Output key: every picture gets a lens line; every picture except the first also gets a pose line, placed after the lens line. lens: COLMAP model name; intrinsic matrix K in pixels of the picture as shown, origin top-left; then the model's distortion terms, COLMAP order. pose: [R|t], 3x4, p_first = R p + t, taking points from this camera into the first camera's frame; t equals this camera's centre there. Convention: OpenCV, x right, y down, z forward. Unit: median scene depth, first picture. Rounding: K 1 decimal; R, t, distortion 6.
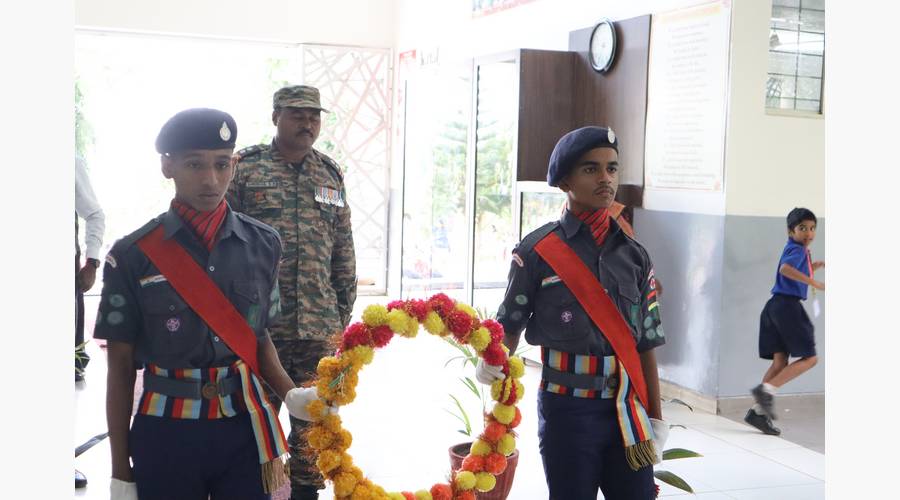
lens RADIAL K [[1108.2, 0, 510.3], [0, 1108.2, 222.9], [0, 0, 1]] dist [-0.007117, 0.000000]
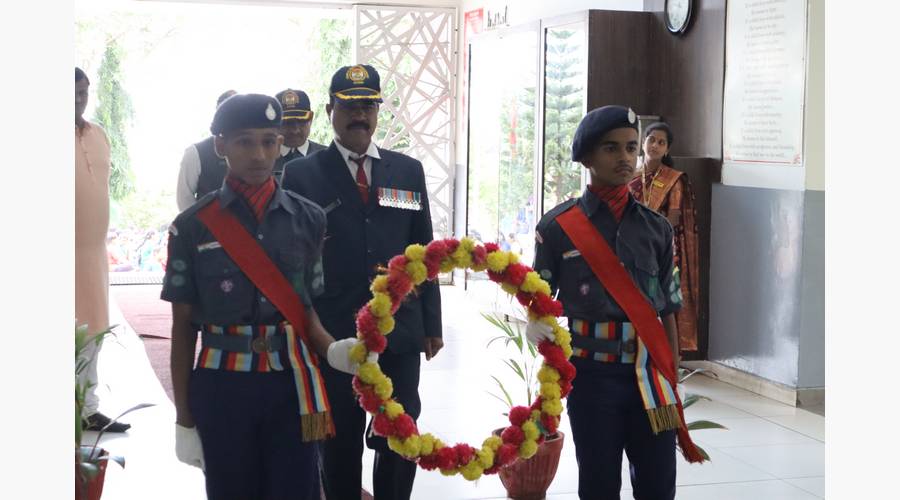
lens RADIAL K [[1320.9, 0, 449.3], [0, 1320.9, 246.8], [0, 0, 1]] dist [-0.003146, 0.000000]
pose [[0.992573, 0.000842, -0.121649, 0.033679], [0.003026, 0.999496, 0.031602, 0.003918], [0.121614, -0.031735, 0.992070, -0.123168]]
